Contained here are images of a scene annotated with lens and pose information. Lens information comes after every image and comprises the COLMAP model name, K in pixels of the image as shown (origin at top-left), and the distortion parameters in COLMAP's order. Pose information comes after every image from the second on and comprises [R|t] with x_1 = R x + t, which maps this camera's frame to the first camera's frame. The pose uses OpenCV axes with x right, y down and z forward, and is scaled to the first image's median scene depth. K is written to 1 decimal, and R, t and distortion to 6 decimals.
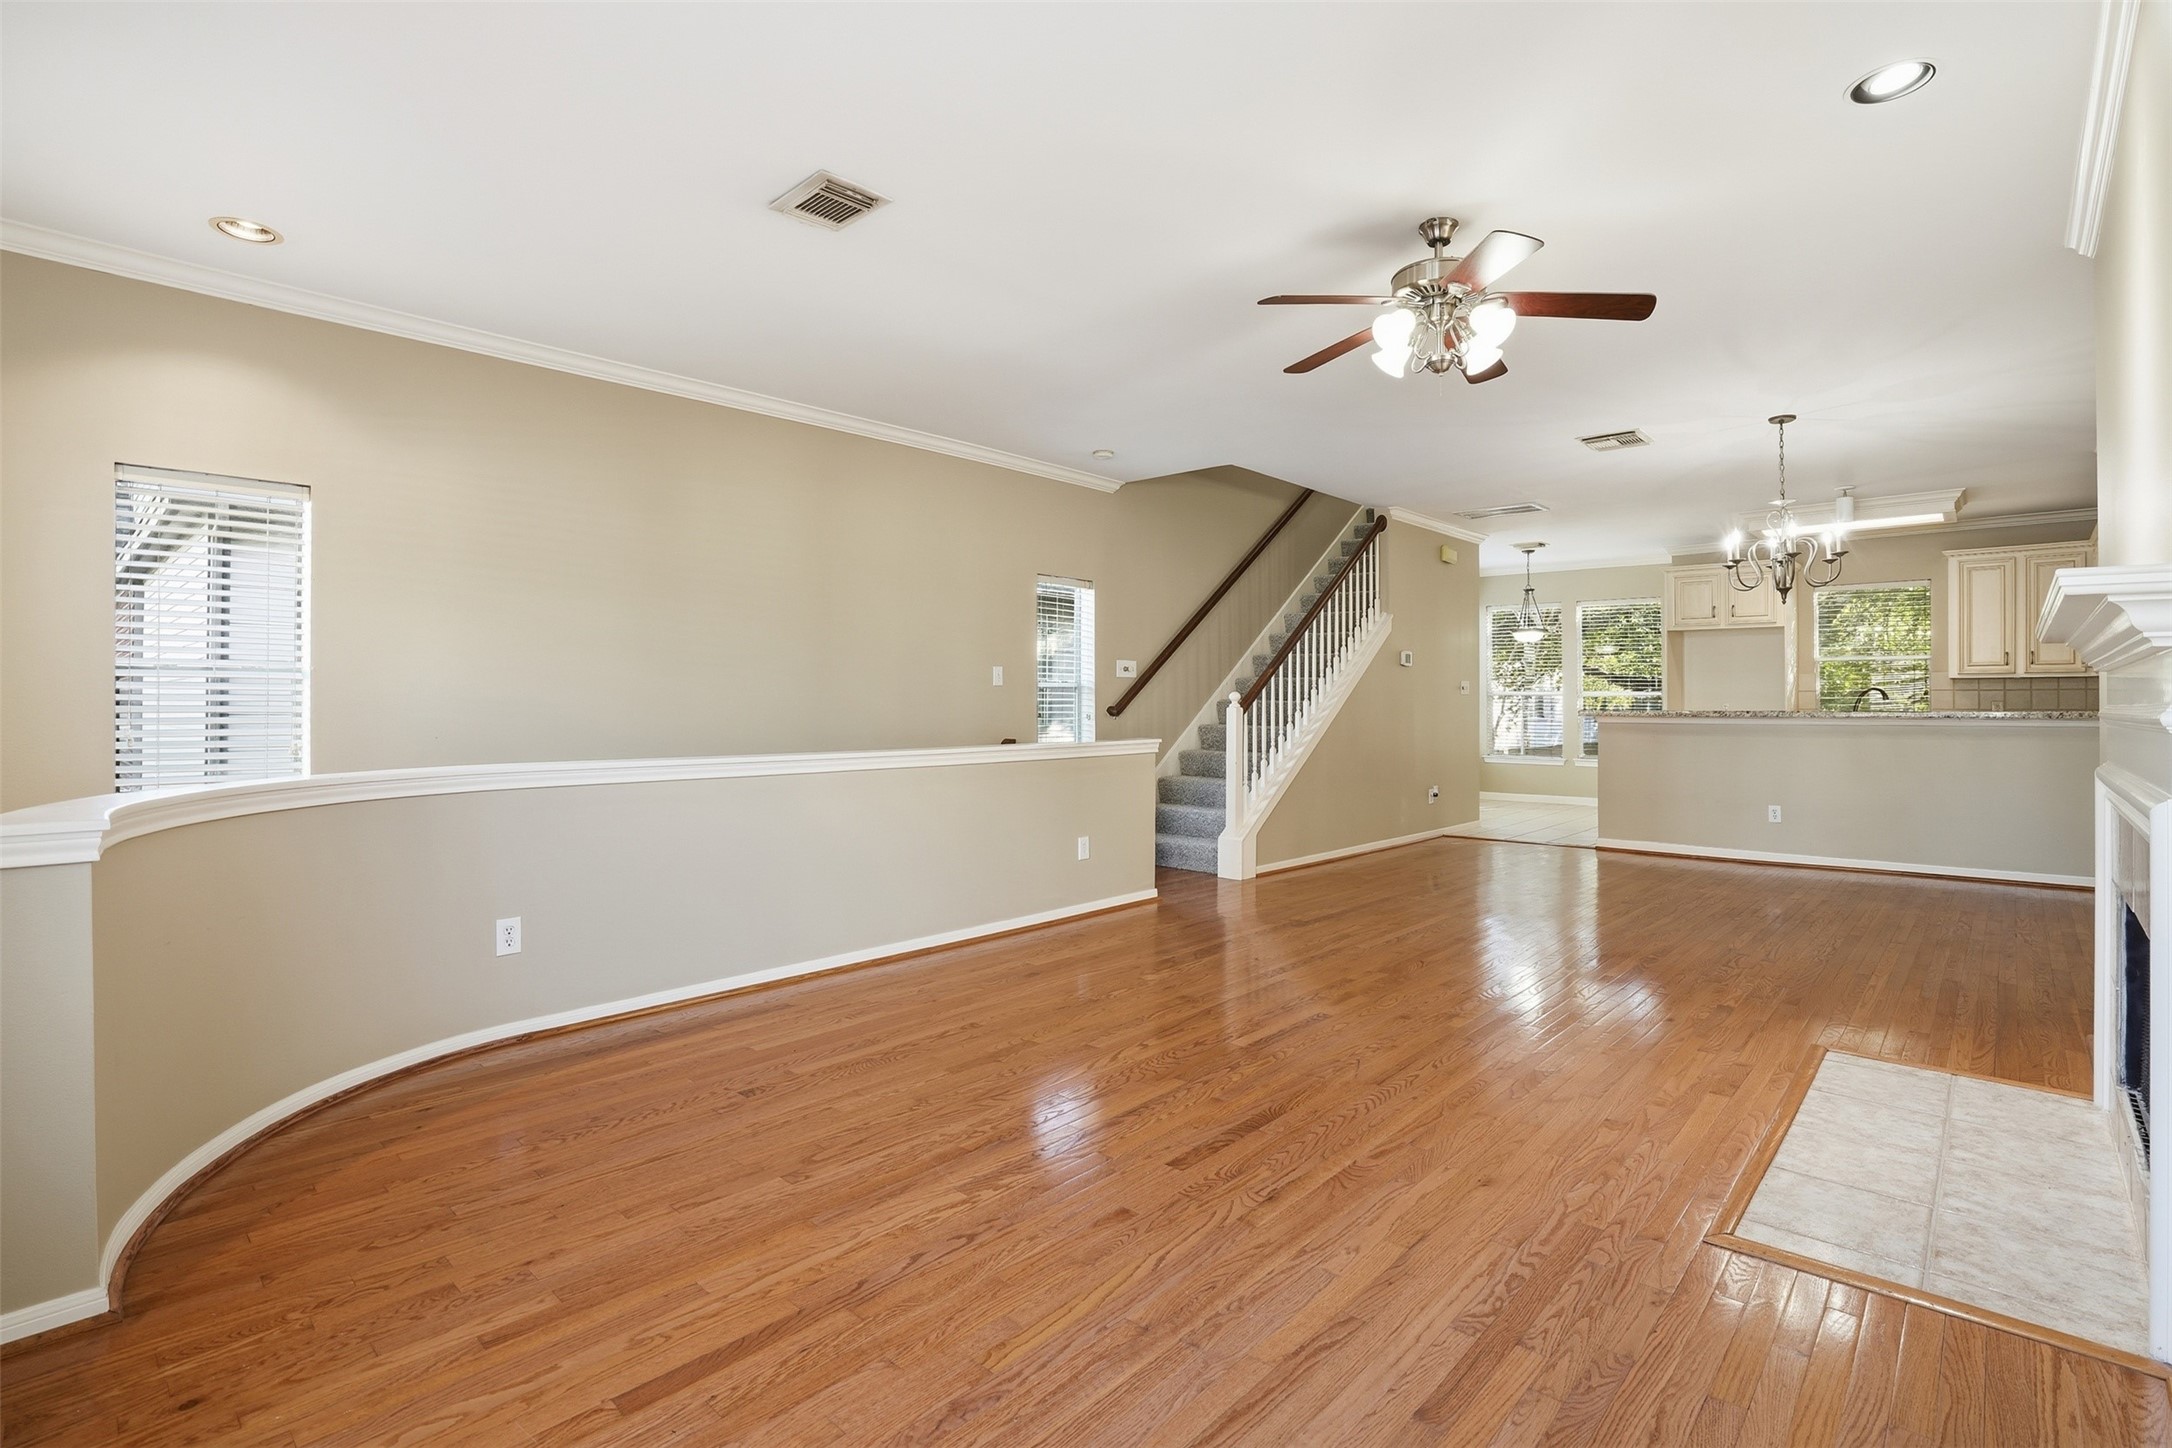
lens RADIAL K [[1008.3, 0, 1074.6], [0, 1008.3, 708.6], [0, 0, 1]] dist [-0.060742, 0.028772]
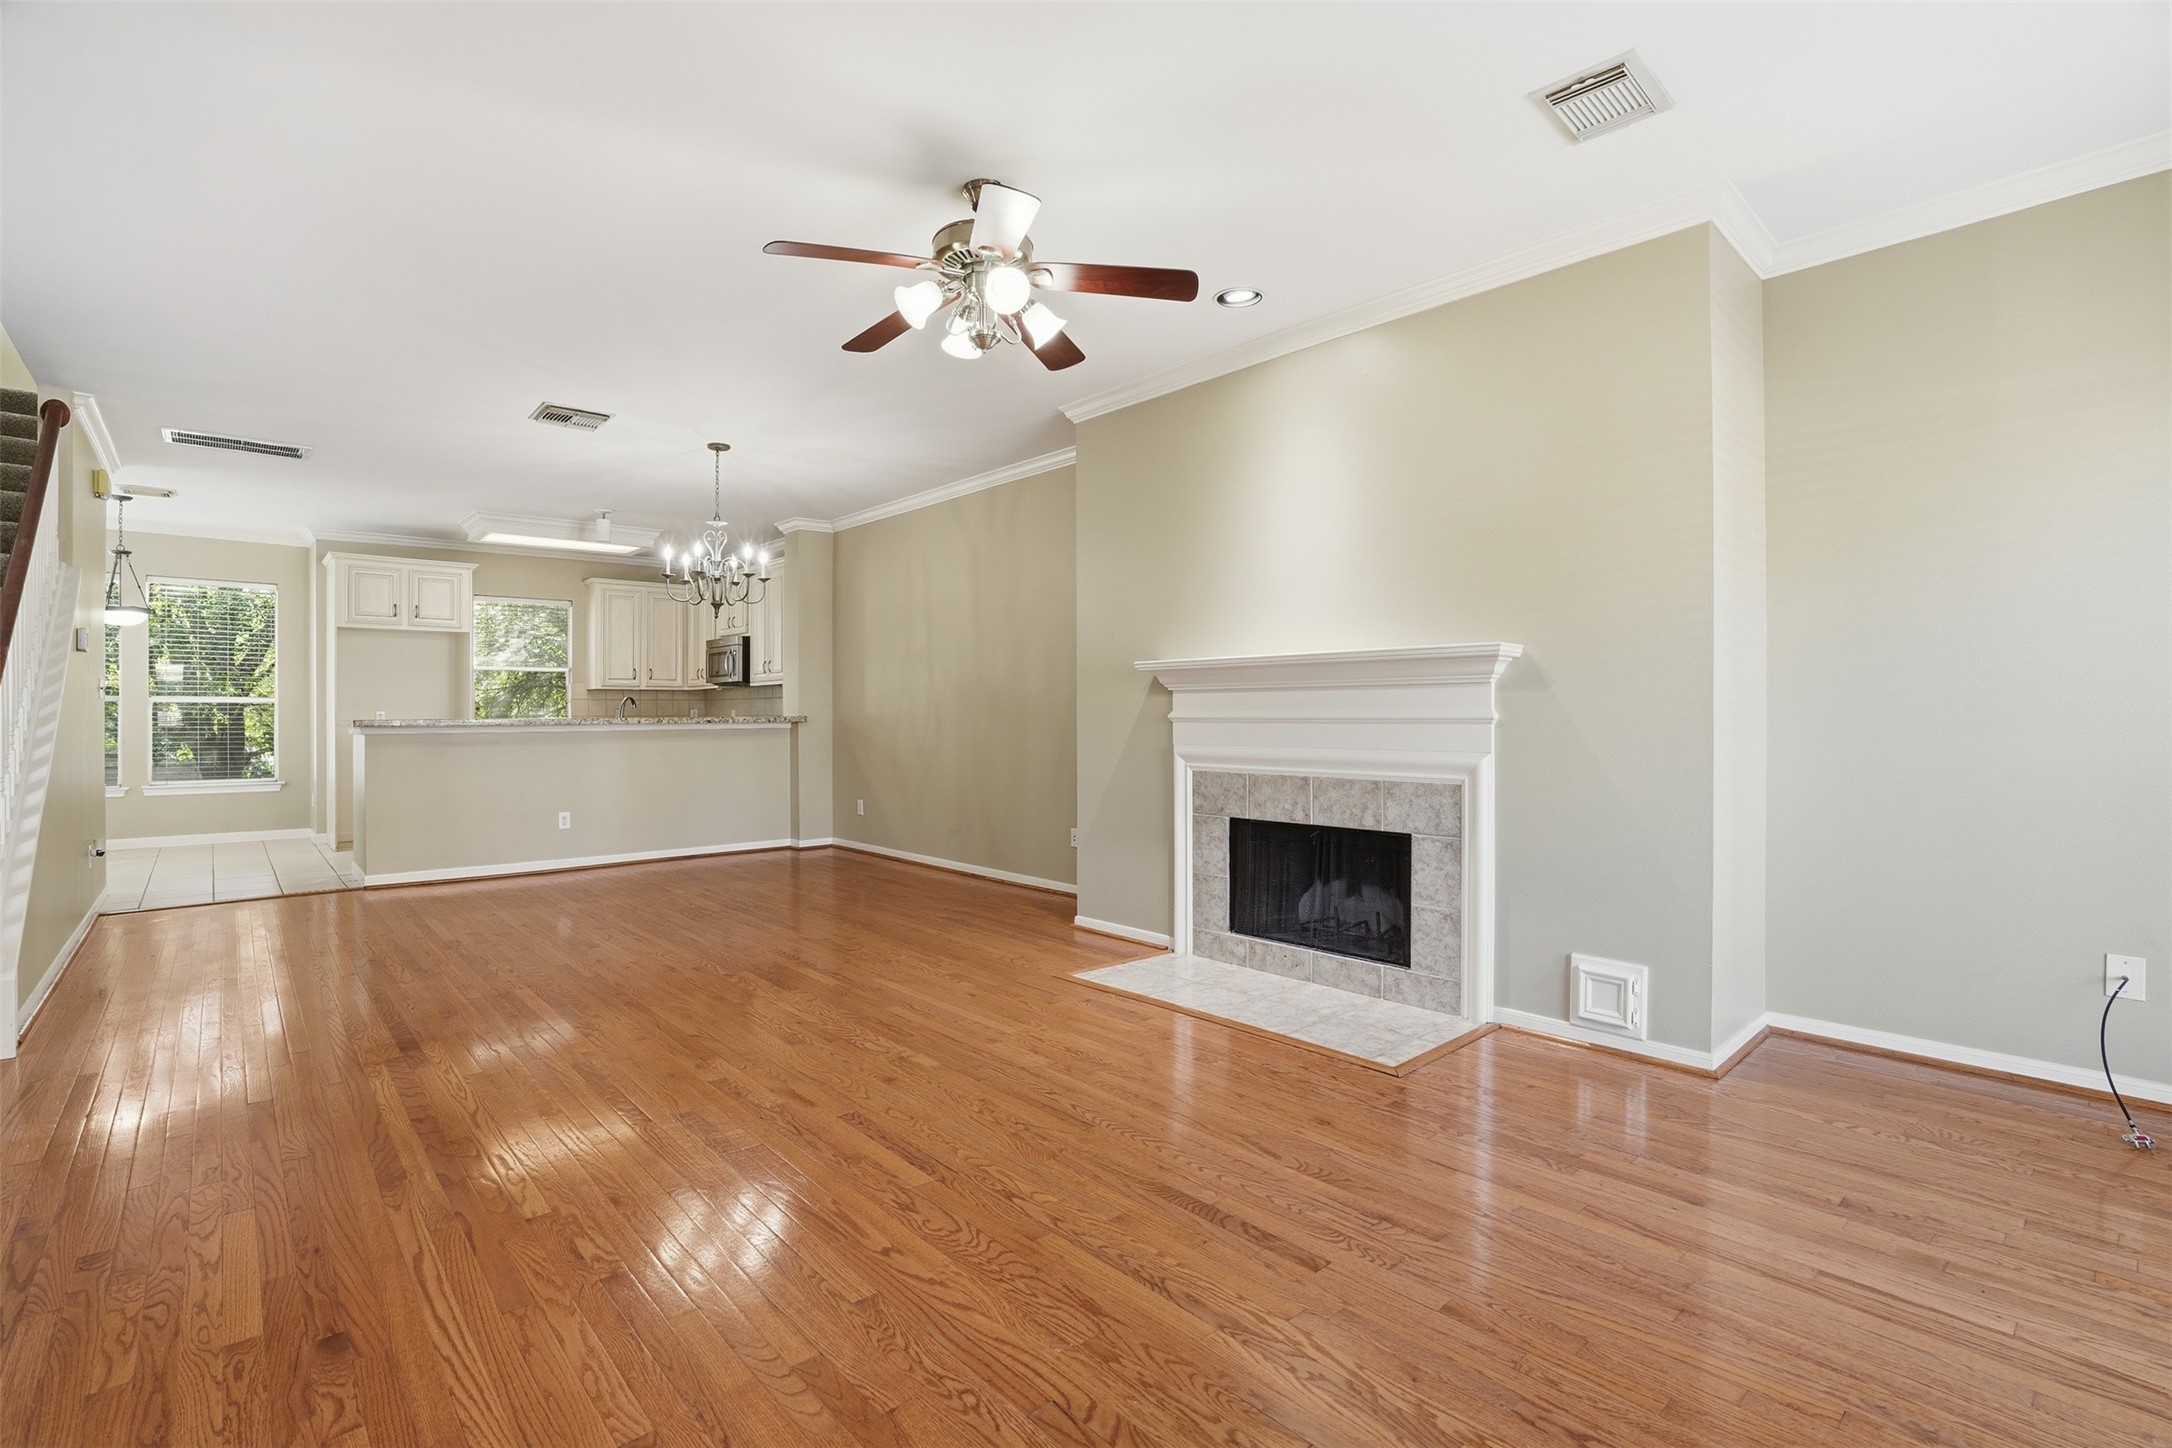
lens RADIAL K [[1008.3, 0, 1074.6], [0, 1008.3, 708.6], [0, 0, 1]] dist [-0.060742, 0.028772]
pose [[0.096429, 0.001973, 0.995338, -0.537556], [0.005526, 0.999982, -0.002518, -0.005200], [-0.995325, 0.005743, 0.096416, 0.808351]]
